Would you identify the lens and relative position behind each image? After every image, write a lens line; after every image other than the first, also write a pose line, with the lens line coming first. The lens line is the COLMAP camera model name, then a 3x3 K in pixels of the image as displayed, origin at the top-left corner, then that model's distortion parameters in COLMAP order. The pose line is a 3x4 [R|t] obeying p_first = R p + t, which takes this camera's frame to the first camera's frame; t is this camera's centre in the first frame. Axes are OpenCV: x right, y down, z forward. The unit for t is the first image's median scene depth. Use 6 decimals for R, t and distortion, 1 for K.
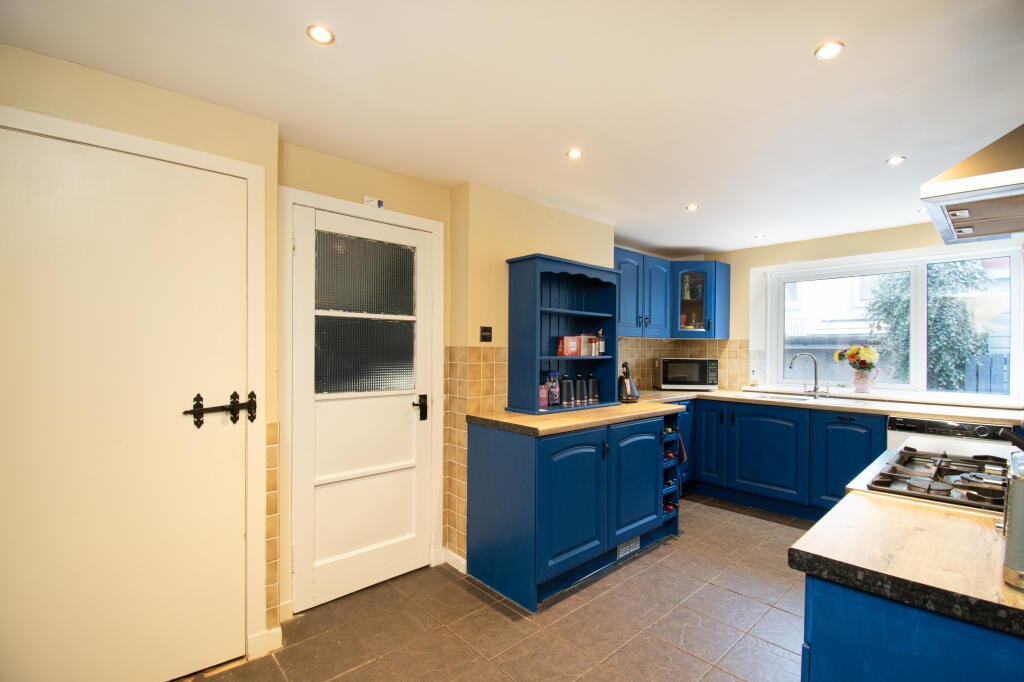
lens RADIAL K [[464.1, 0, 512.7], [0, 464.1, 347.4], [0, 0, 1]] dist [0.001342, 0.000074]
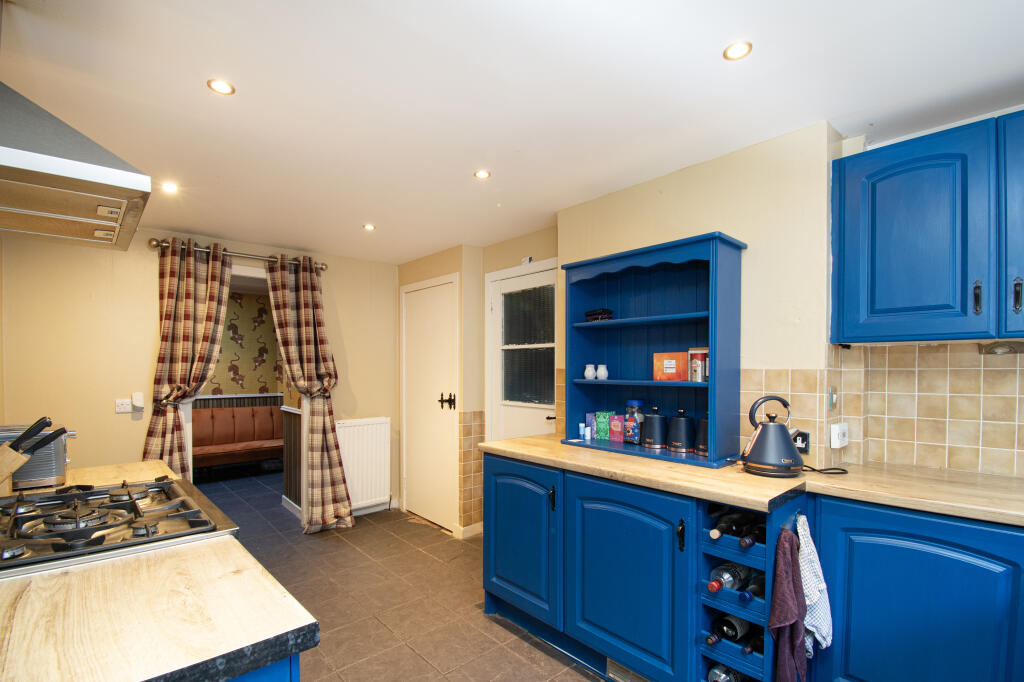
lens RADIAL K [[464.1, 0, 520.5], [0, 464.1, 369.9], [0, 0, 1]] dist [0.001342, 0.000074]
pose [[0.007399, -0.004687, -0.999962, 1.028961], [0.002265, 0.999987, -0.004671, 0.006165], [0.999970, -0.002230, 0.007410, 0.973804]]
